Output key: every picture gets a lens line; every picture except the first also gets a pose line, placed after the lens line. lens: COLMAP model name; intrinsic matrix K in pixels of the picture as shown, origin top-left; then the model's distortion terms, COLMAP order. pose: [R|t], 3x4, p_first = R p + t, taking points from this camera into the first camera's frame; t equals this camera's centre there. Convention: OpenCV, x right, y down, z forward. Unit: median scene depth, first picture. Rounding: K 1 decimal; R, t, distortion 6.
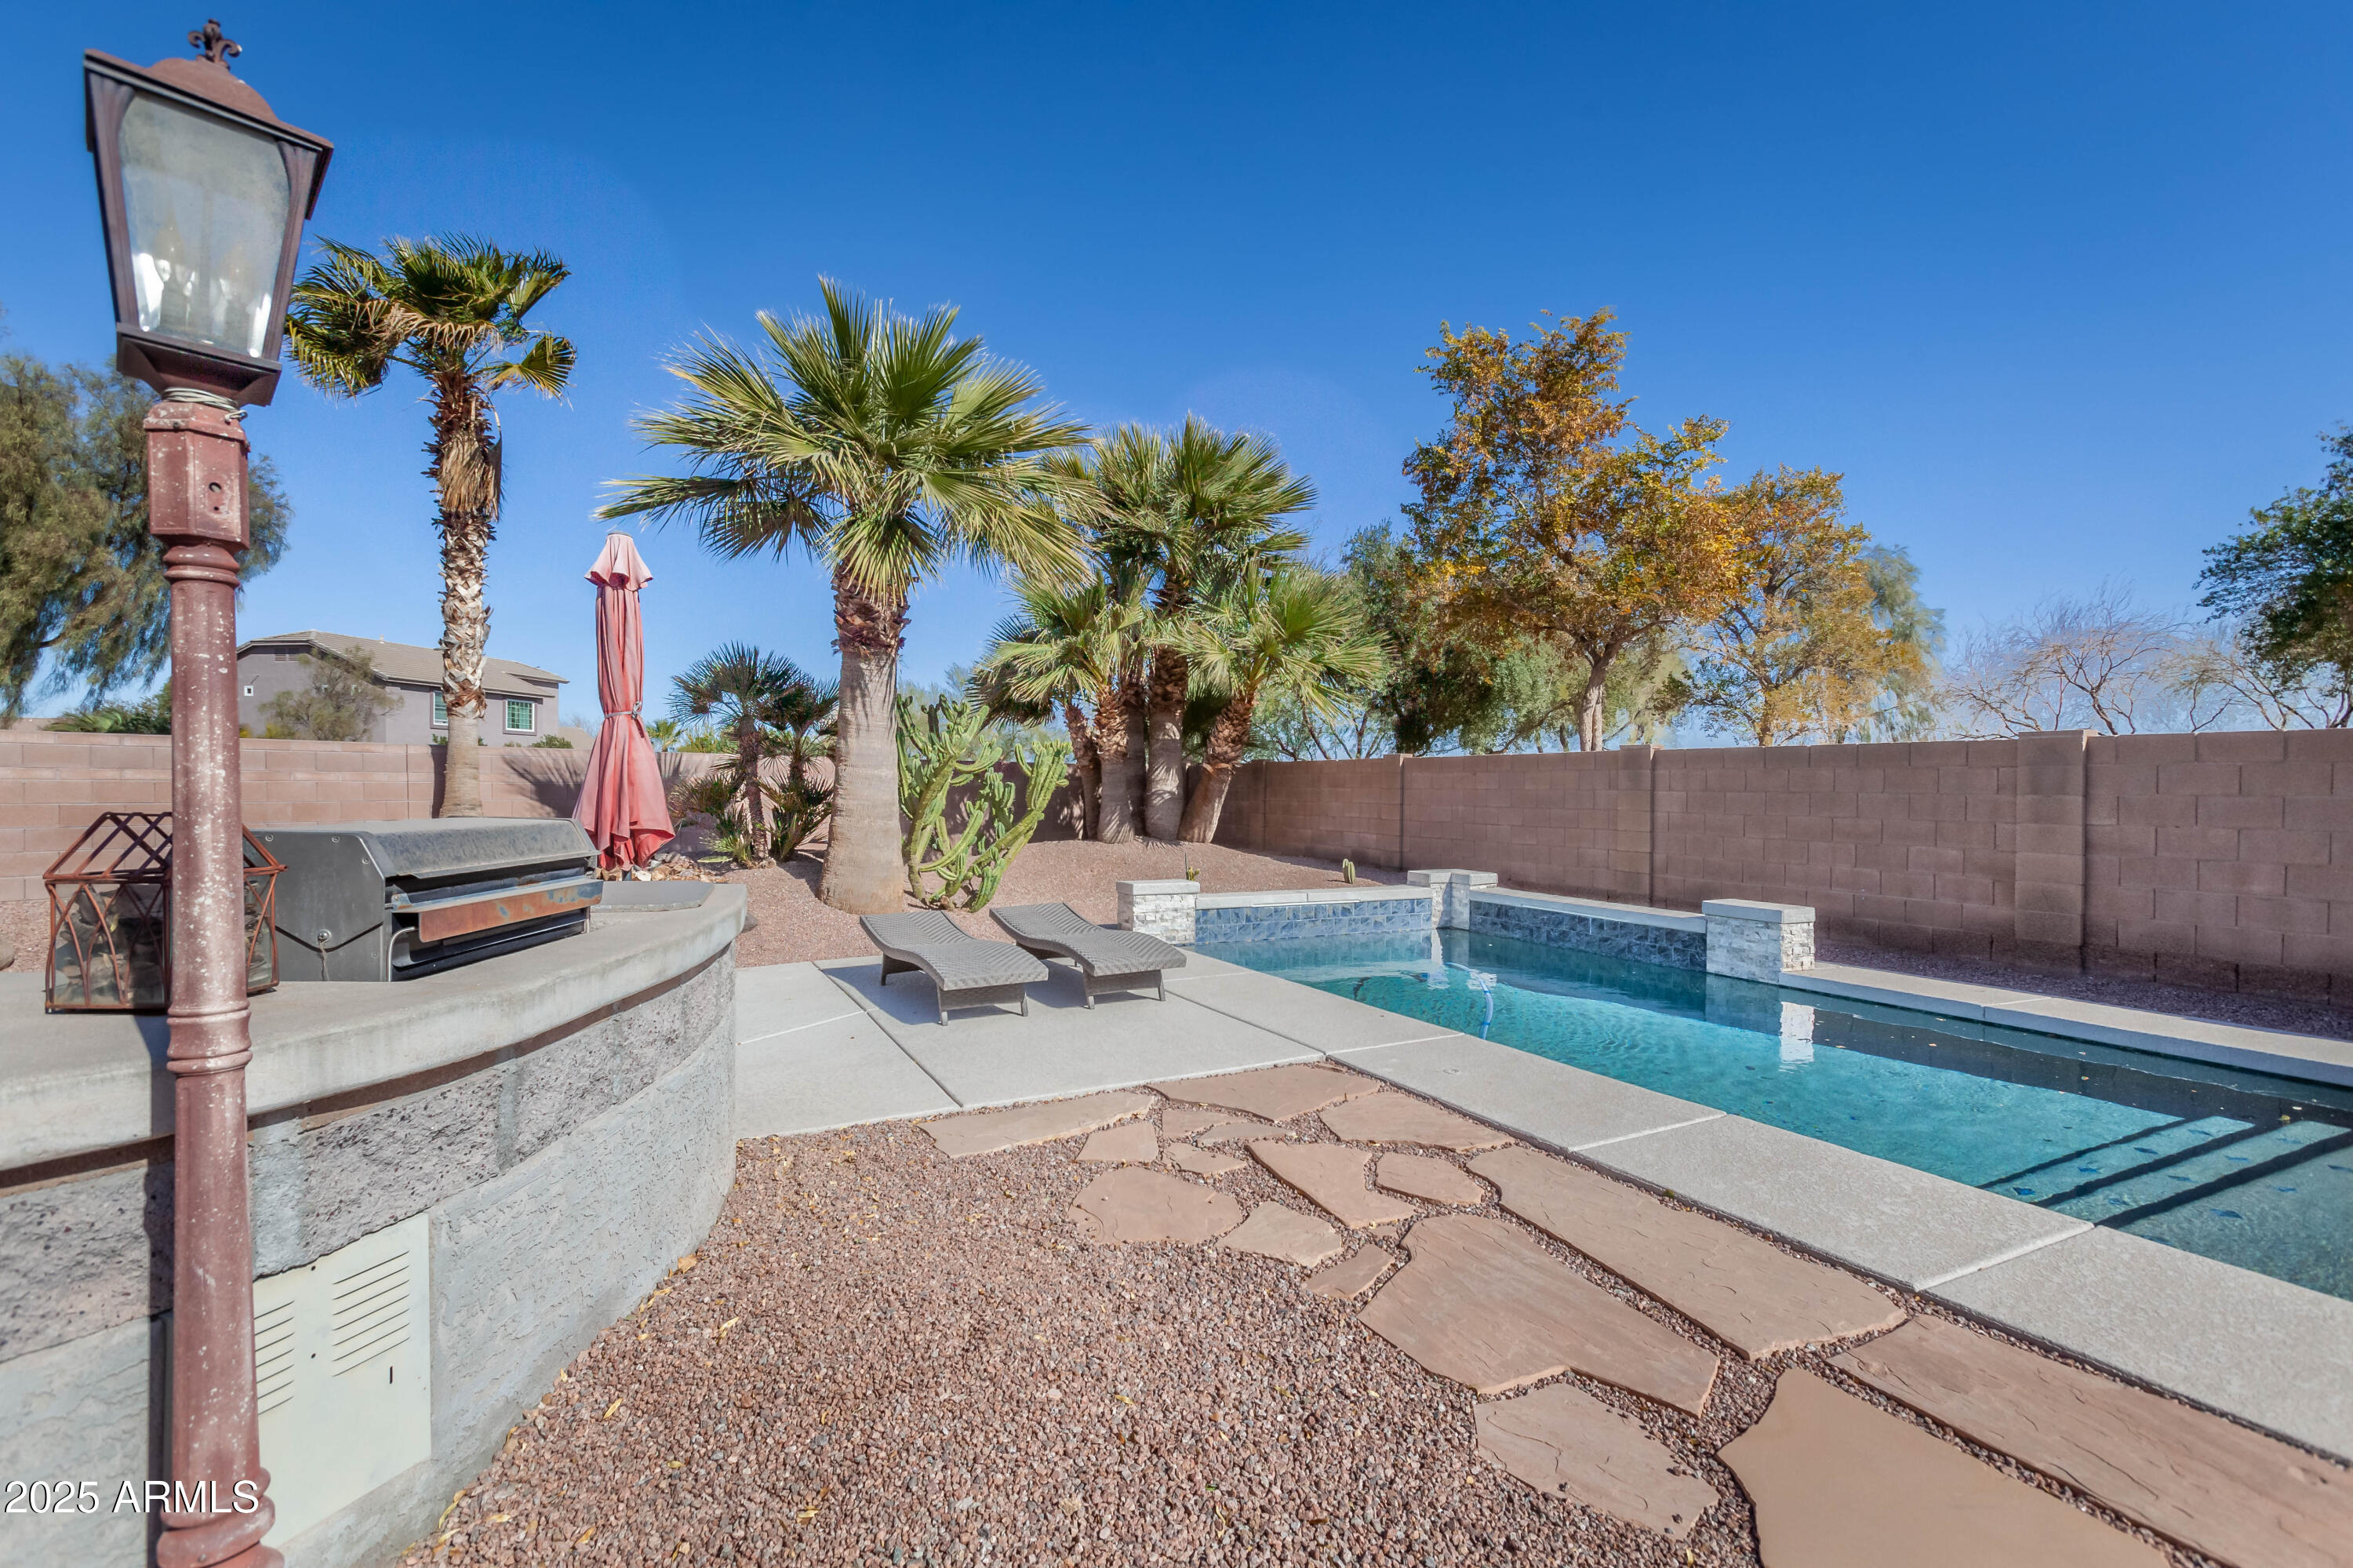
lens RADIAL K [[1056.3, 0, 1173.8], [0, 1056.3, 787.0], [0, 0, 1]] dist [-0.007997, 0.006763]
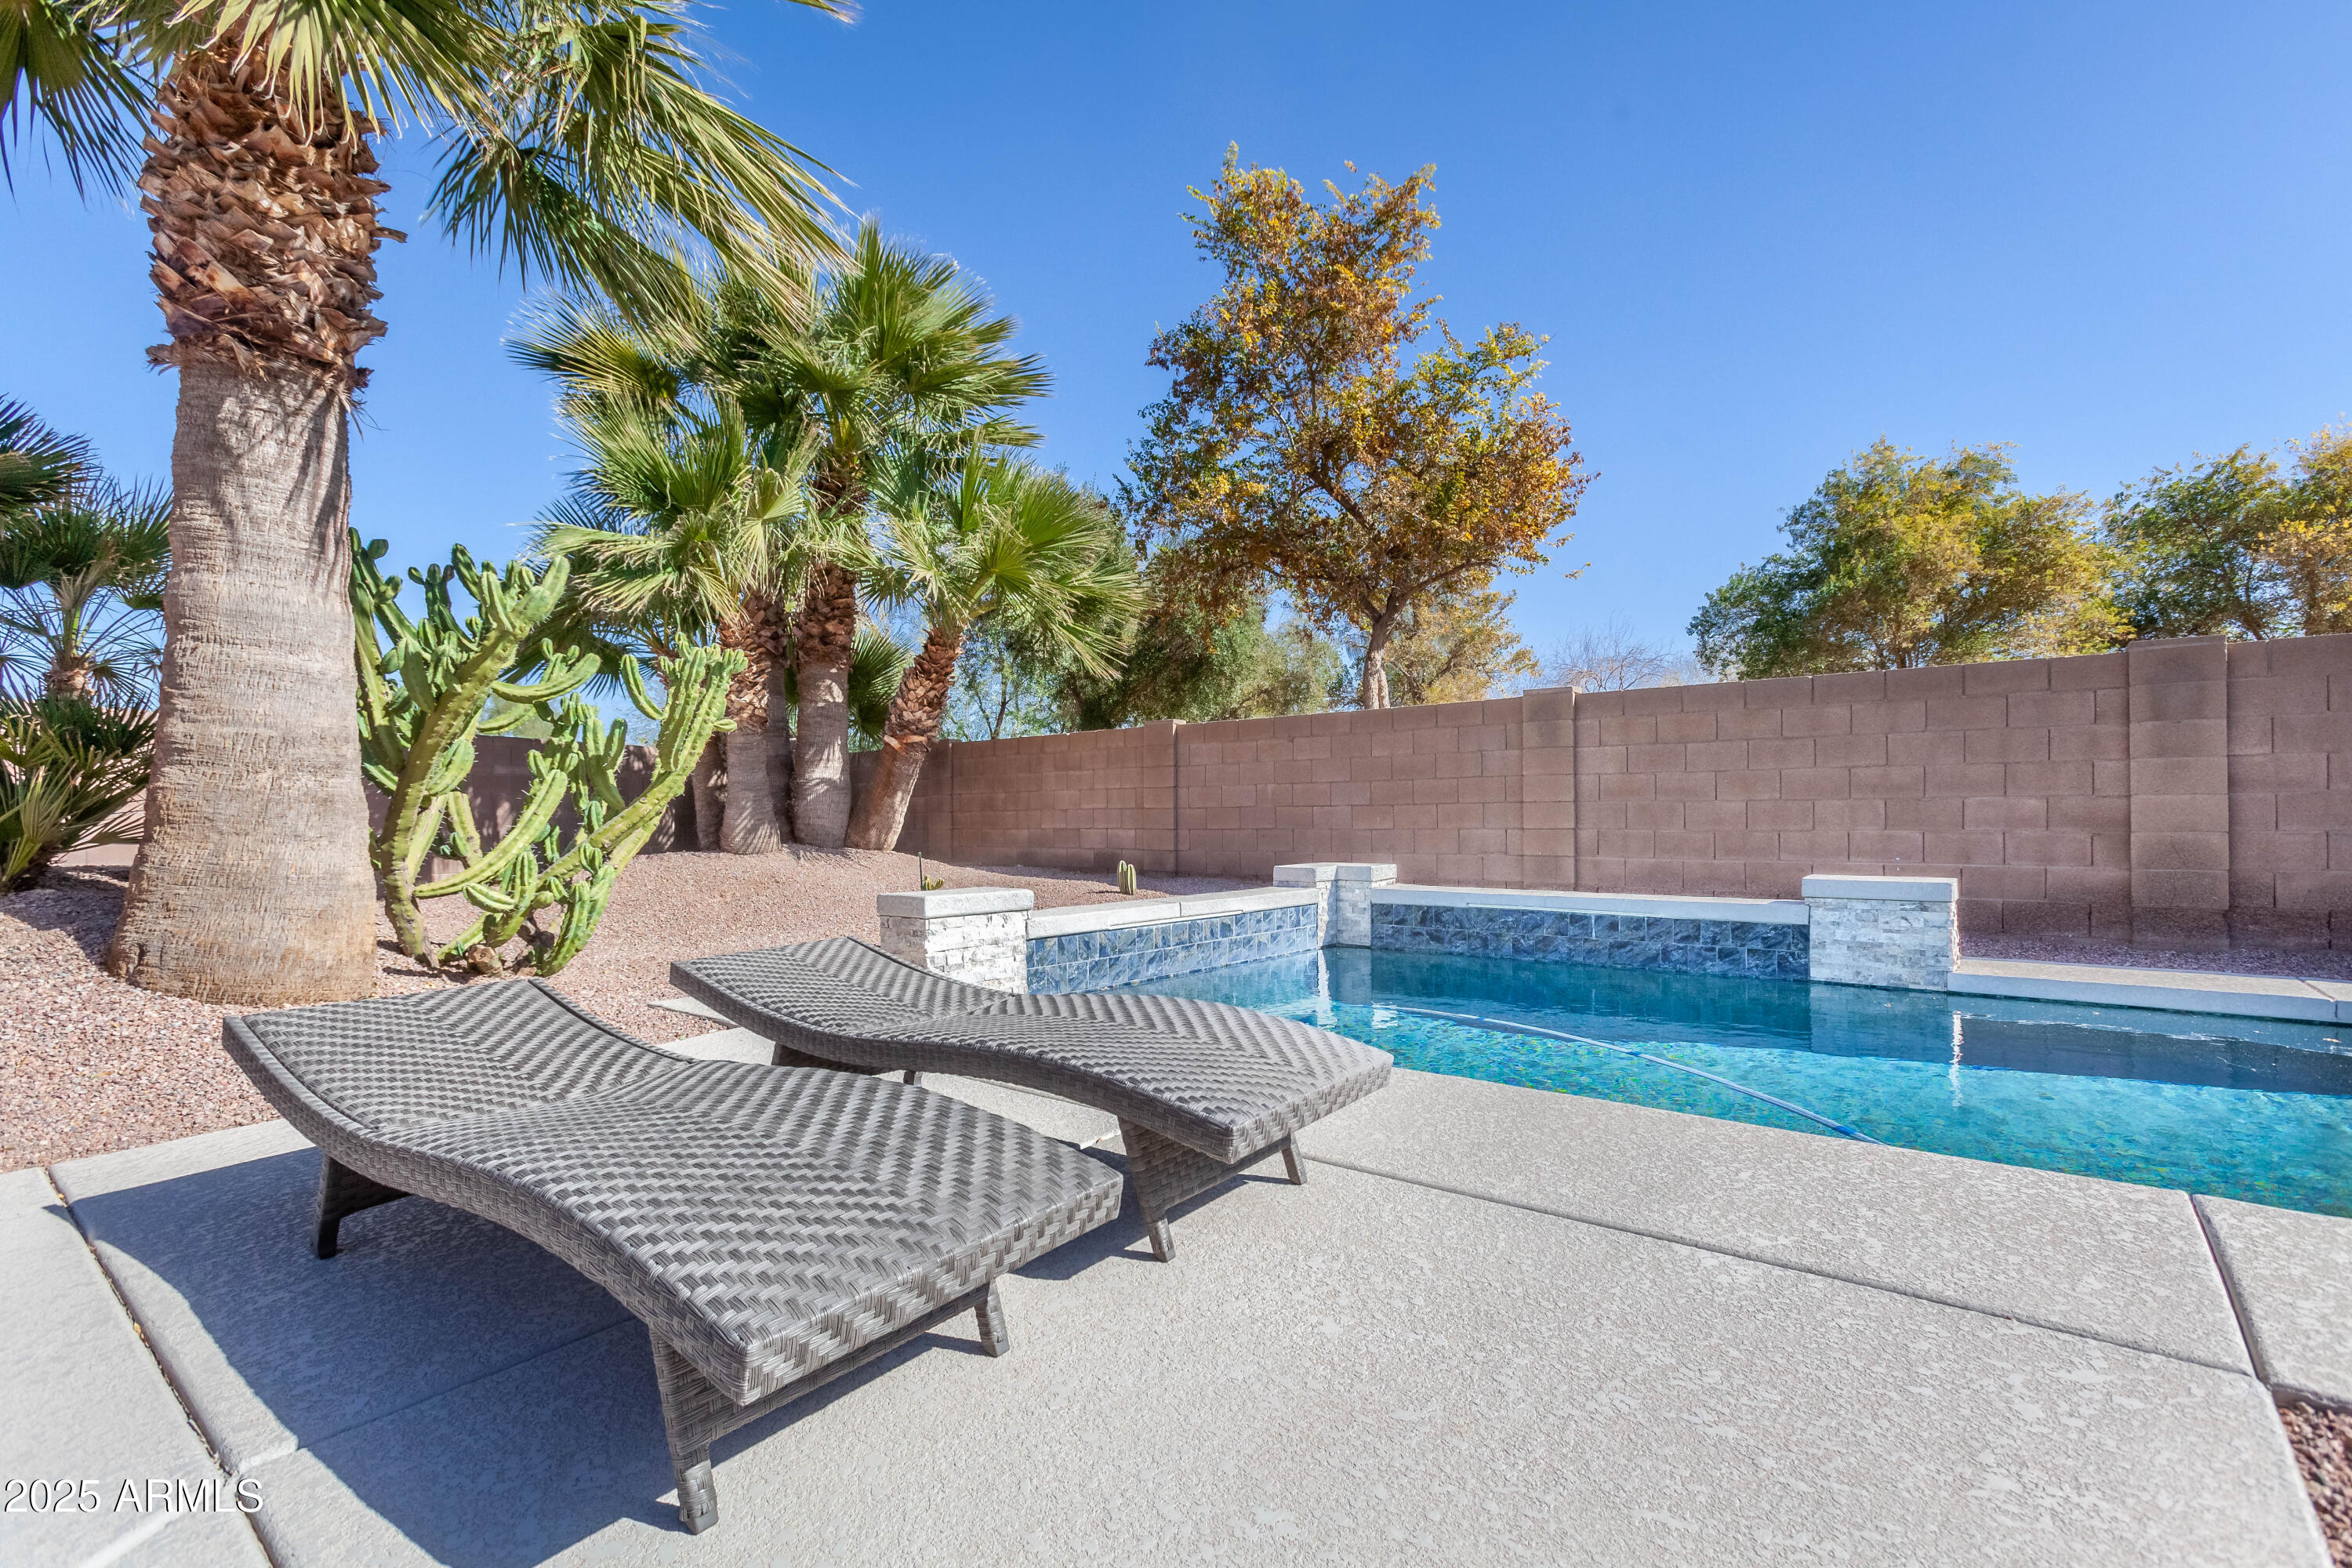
lens RADIAL K [[1055.8, 0, 1198.2], [0, 1055.8, 819.8], [0, 0, 1]] dist [-0.007997, 0.006763]
pose [[0.907021, -0.016057, 0.420779, -0.118084], [0.014362, 0.999871, 0.007195, 0.045629], [-0.420840, -0.000483, 0.907135, 0.418227]]
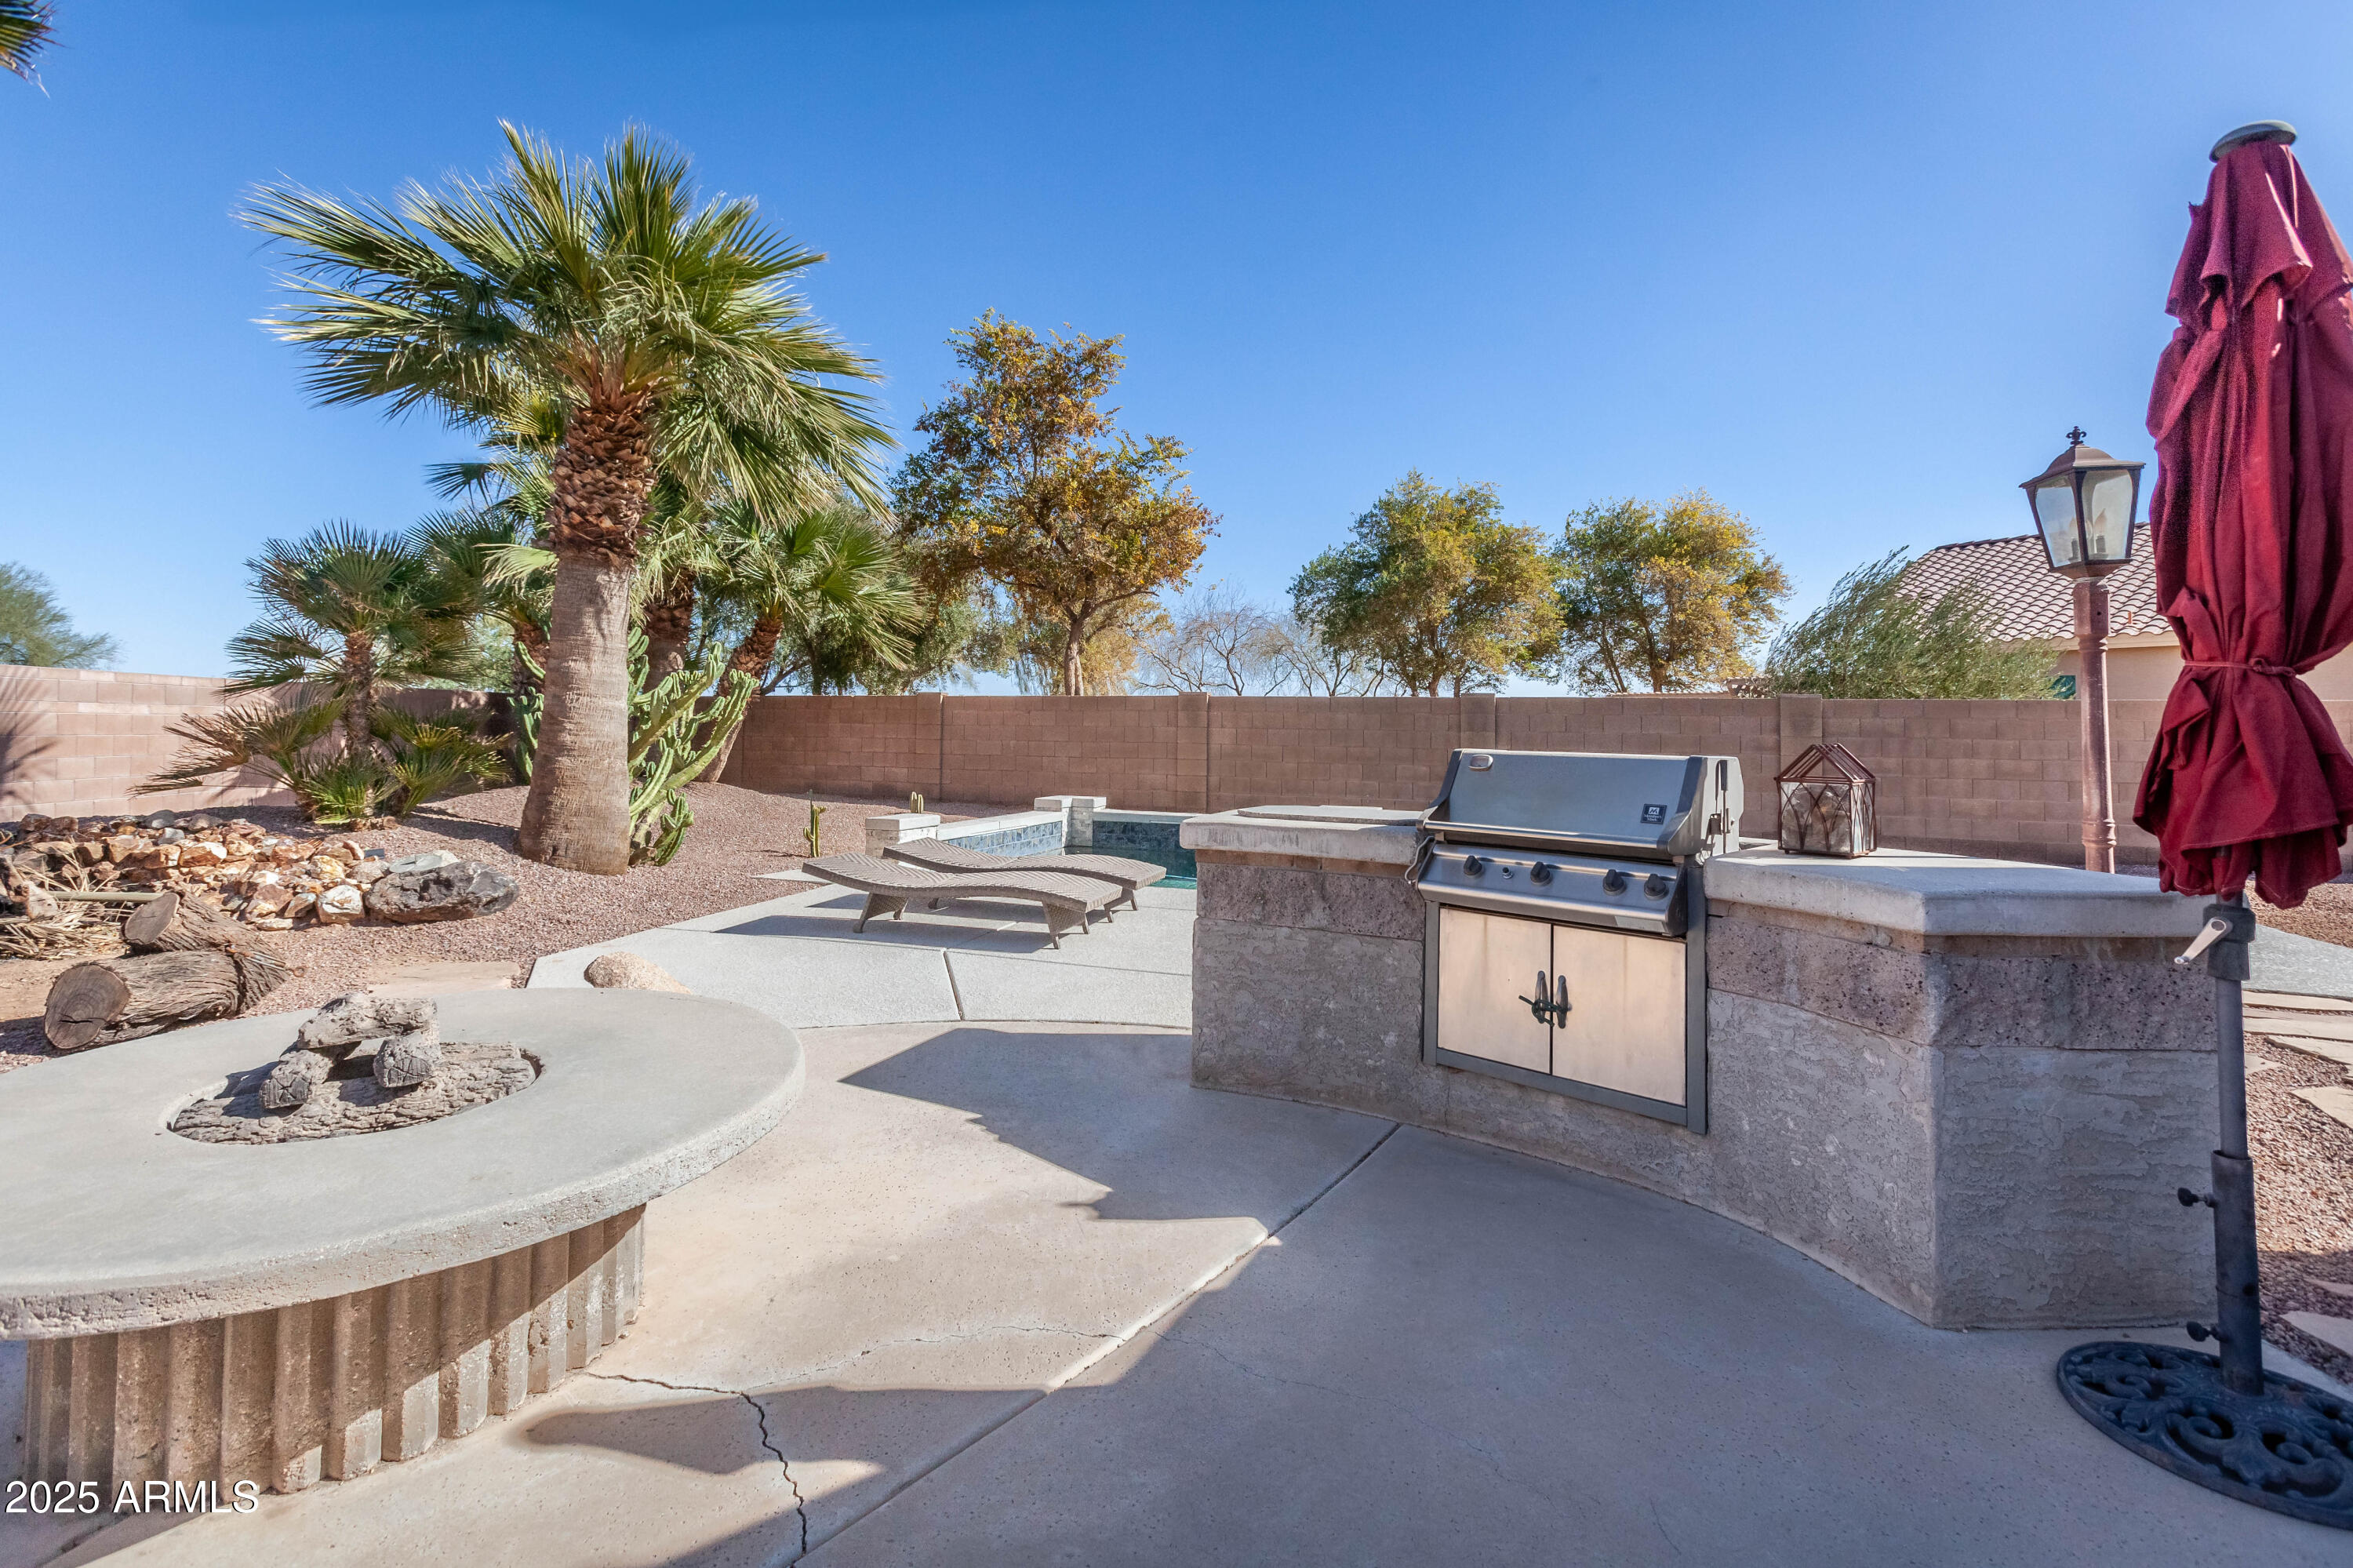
lens RADIAL K [[1056.3, 0, 1142.0], [0, 1056.3, 696.4], [0, 0, 1]] dist [-0.007997, 0.006763]
pose [[0.745980, 0.022286, 0.665596, -0.470381], [-0.004863, 0.999596, -0.028018, 0.001523], [-0.665951, 0.017664, 0.745786, 0.084347]]
